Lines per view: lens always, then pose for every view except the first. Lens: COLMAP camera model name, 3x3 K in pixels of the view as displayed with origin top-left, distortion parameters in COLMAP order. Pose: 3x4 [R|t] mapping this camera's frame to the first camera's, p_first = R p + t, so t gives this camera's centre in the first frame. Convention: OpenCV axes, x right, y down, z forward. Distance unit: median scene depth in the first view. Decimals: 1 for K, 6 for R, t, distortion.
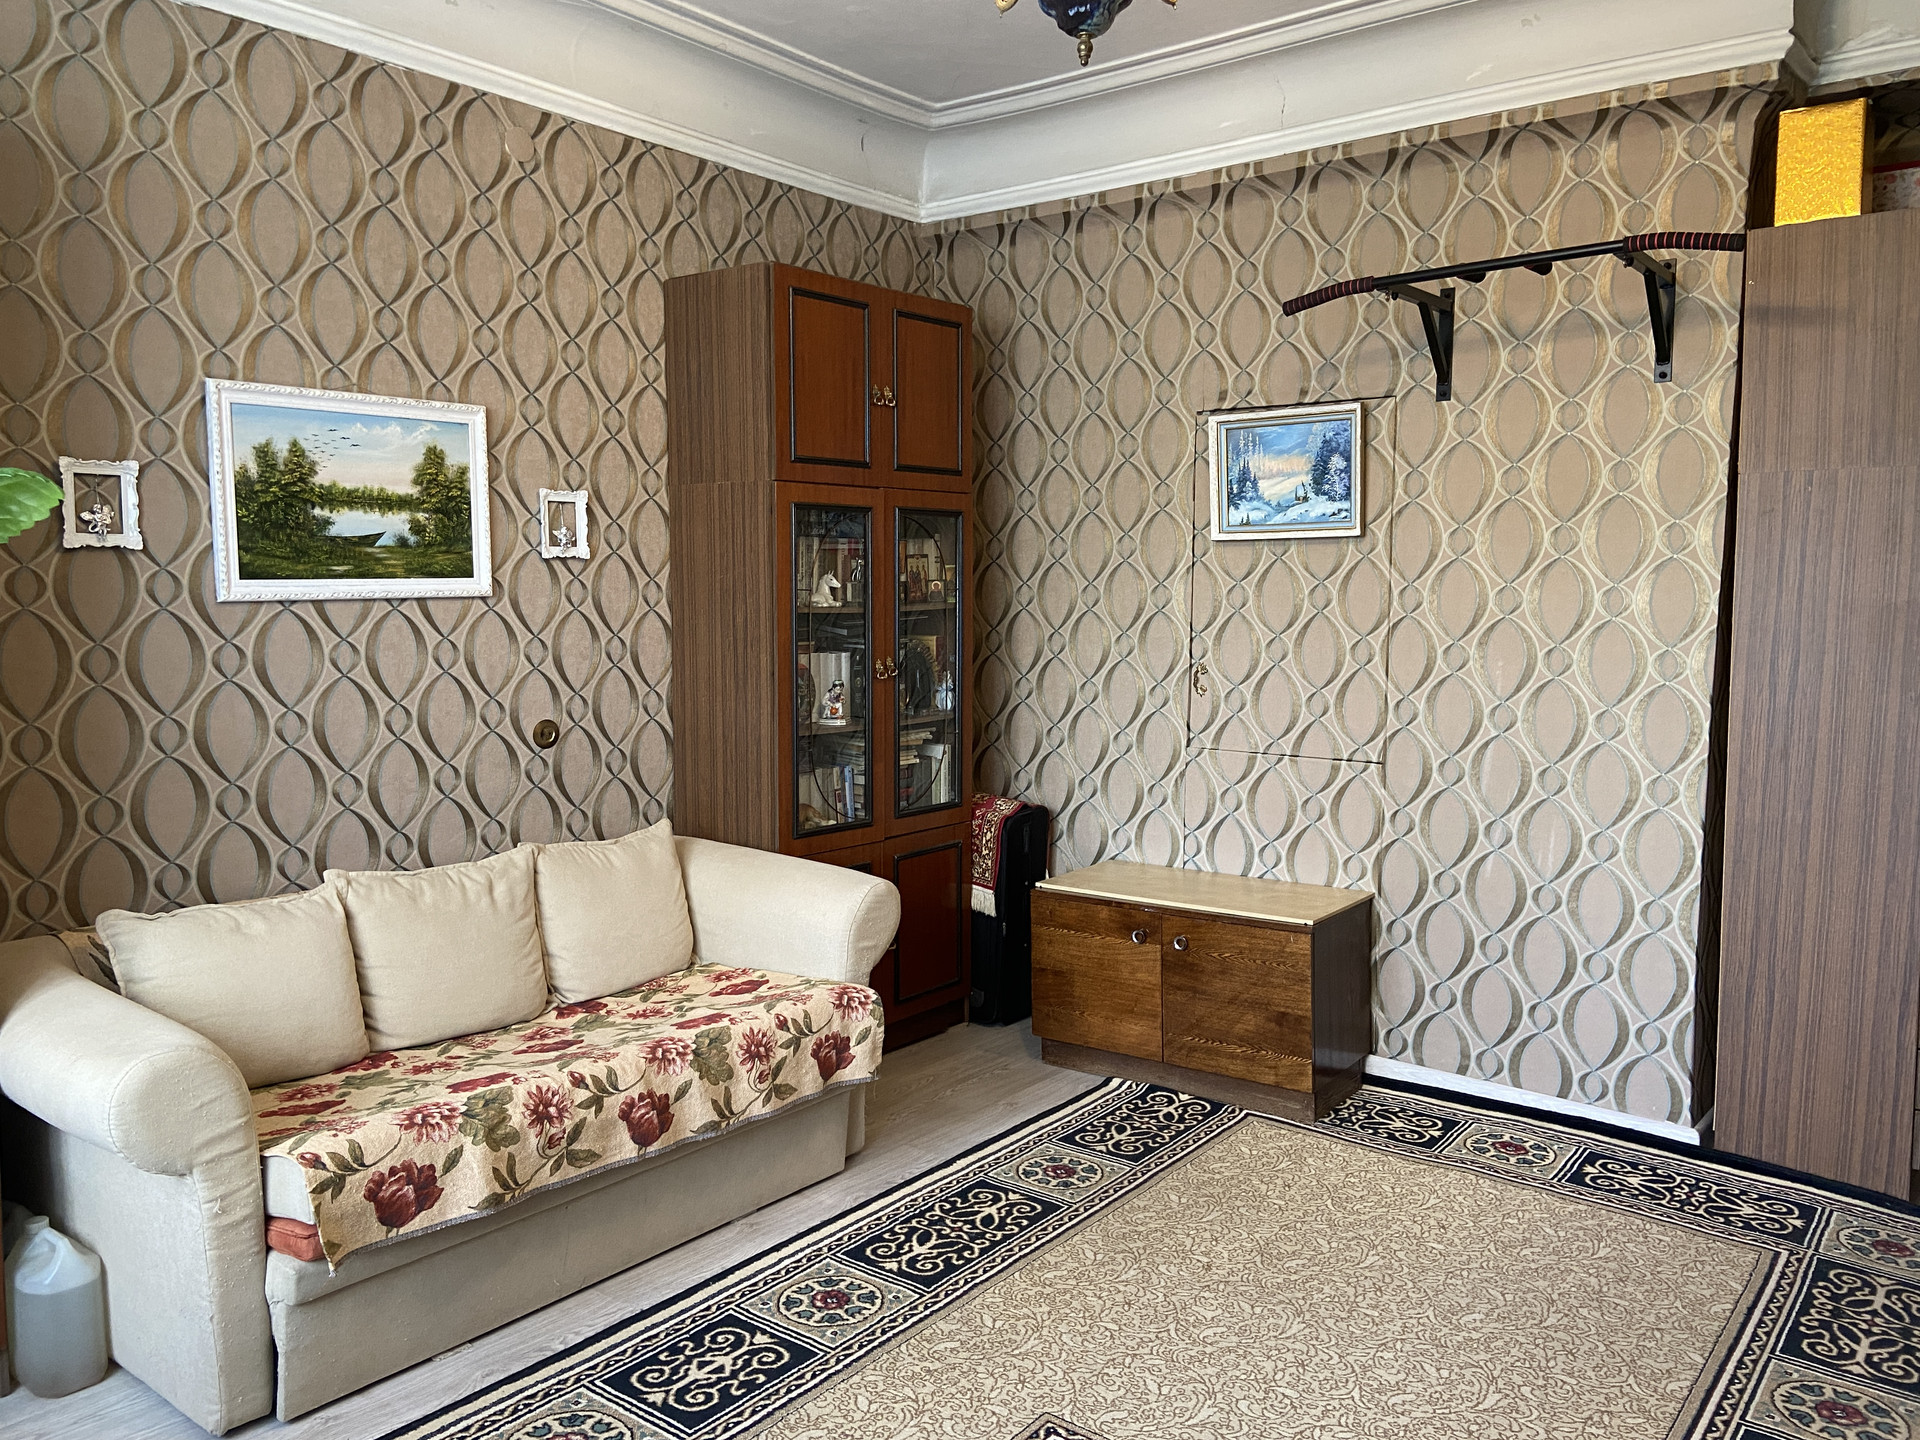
lens RADIAL K [[1429.0, 0, 963.0], [0, 1429.0, 705.0], [0, 0, 1]] dist [0.089878, -0.124064]
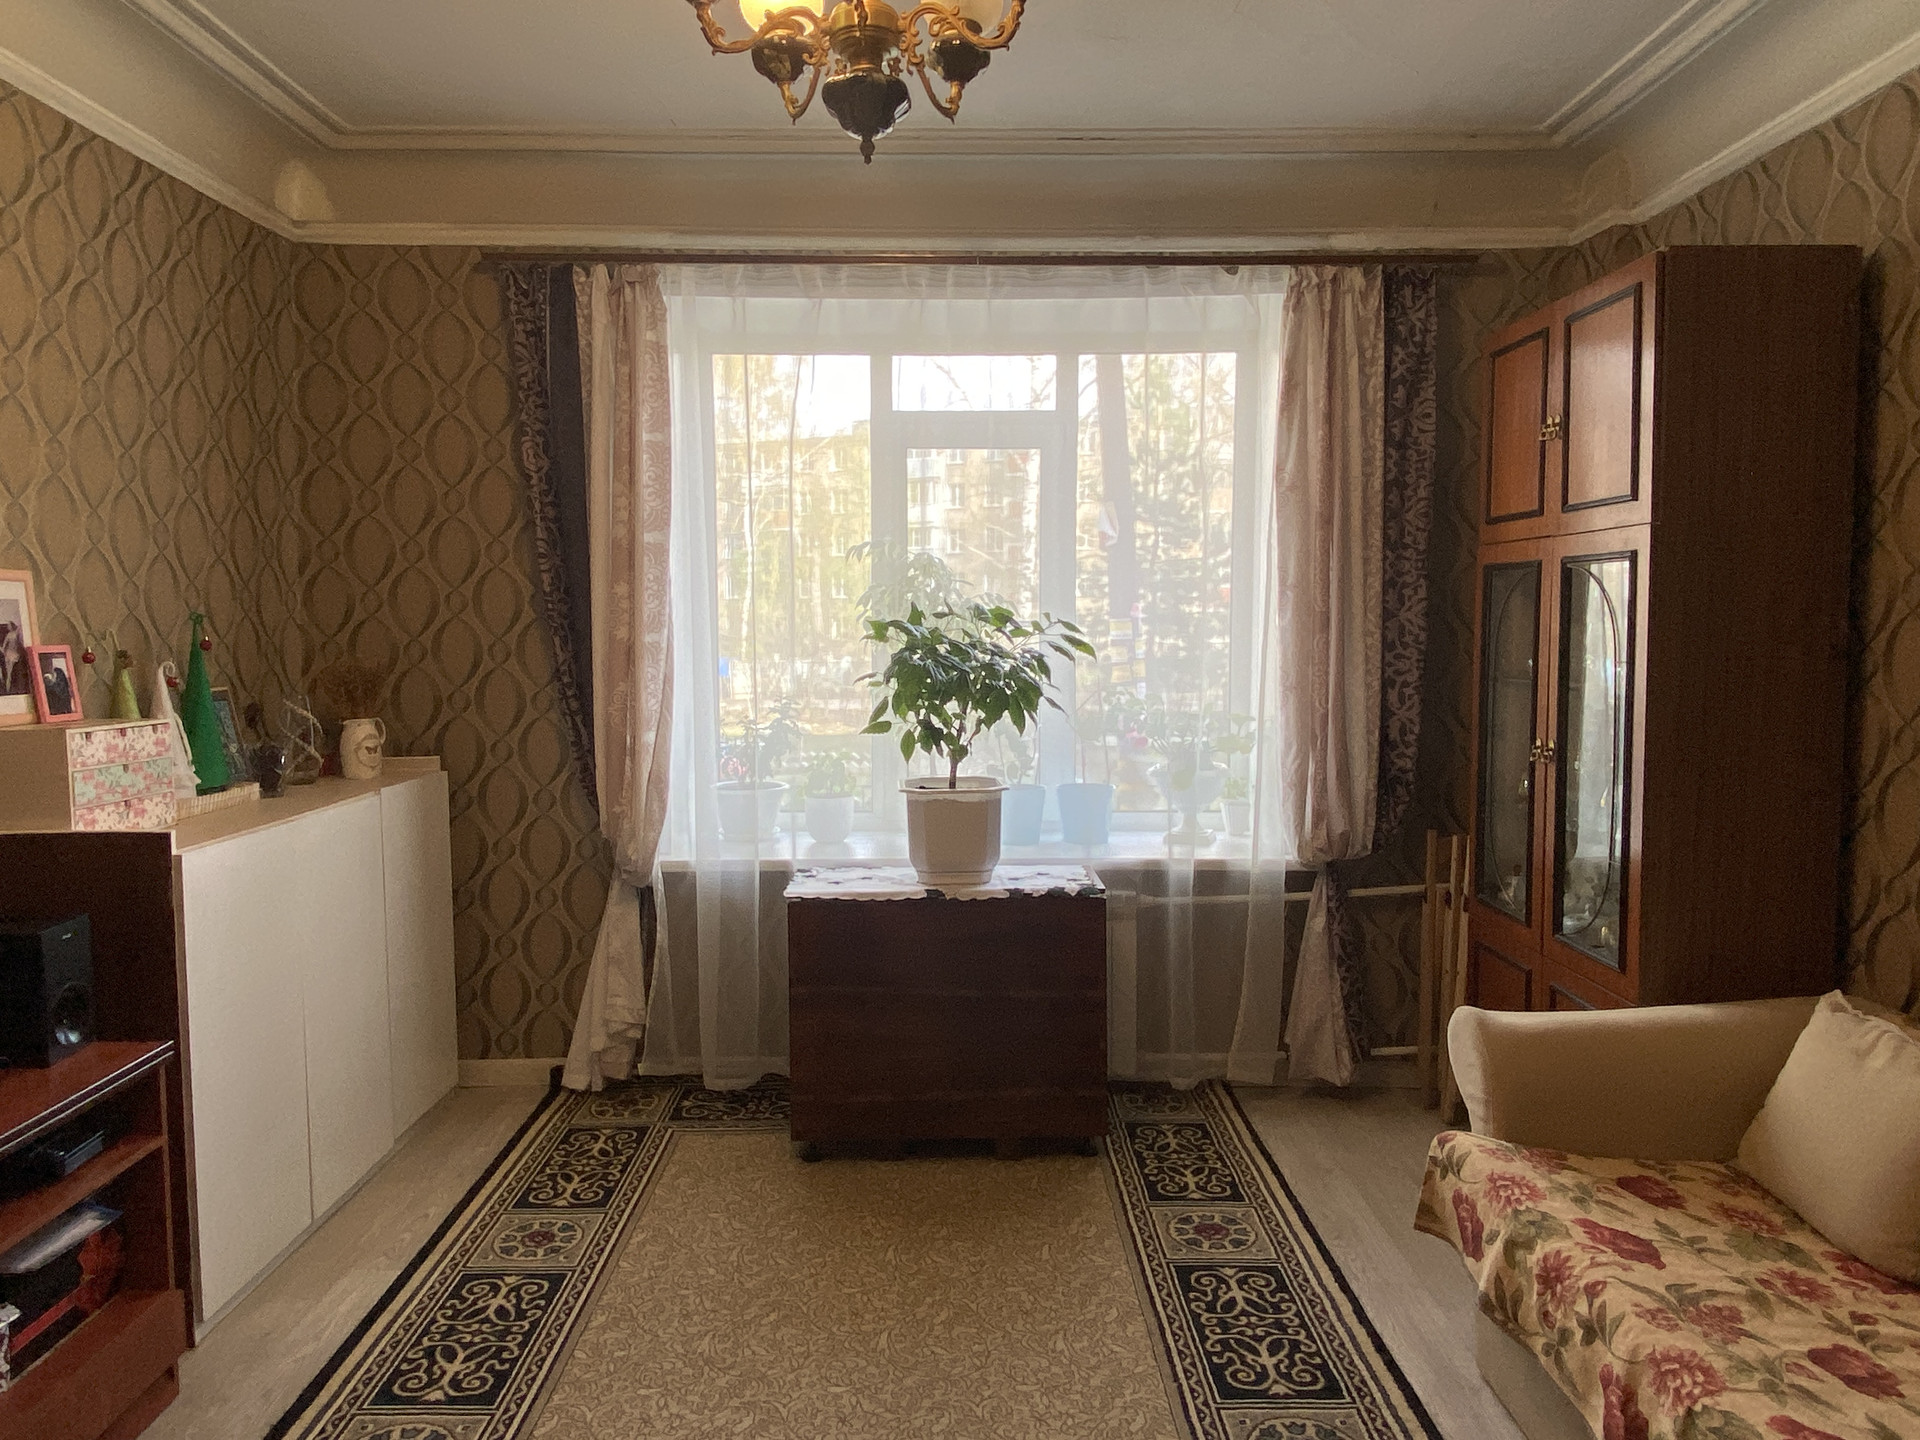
lens RADIAL K [[1242.8, 0, 960.0], [0, 1242.8, 720.0], [0, 0, 1]] dist [0.049796, -0.071755]
pose [[-0.781038, 0.034054, -0.623554, 0.436114], [-0.063183, 0.989079, 0.133157, -0.123641], [0.621279, 0.143399, -0.770357, 1.308004]]
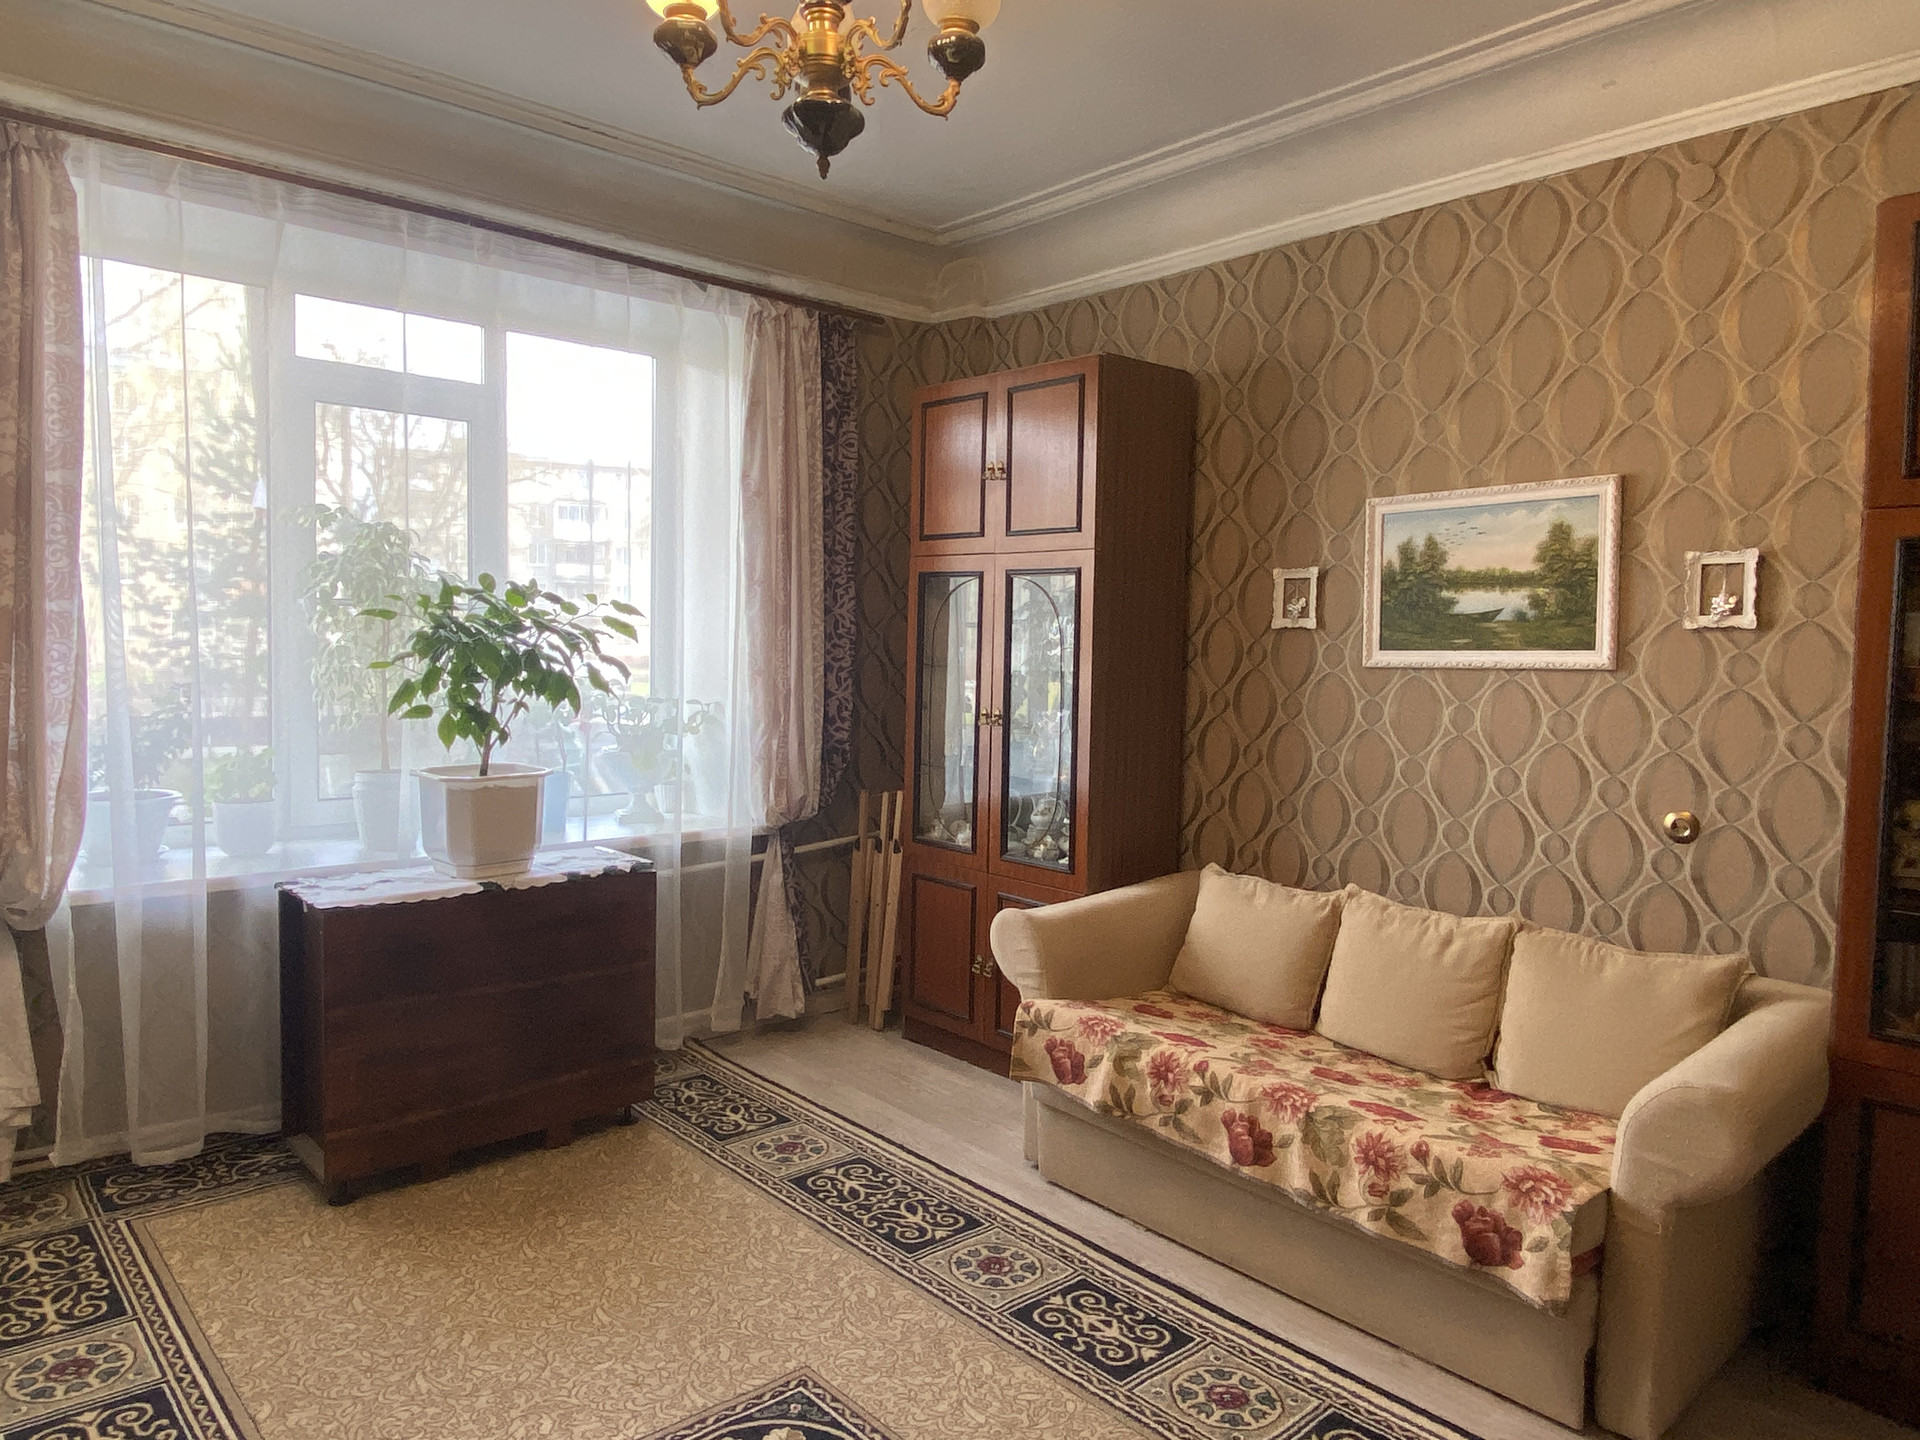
lens RADIAL K [[1221.7, 0, 959.3], [0, 1221.7, 731.0], [0, 0, 1]] dist [0.047376, -0.077724]
pose [[-0.167872, 0.054251, -0.984315, 0.751513], [-0.109898, 0.991231, 0.073375, -0.064147], [0.979664, 0.120492, -0.160437, 0.963521]]
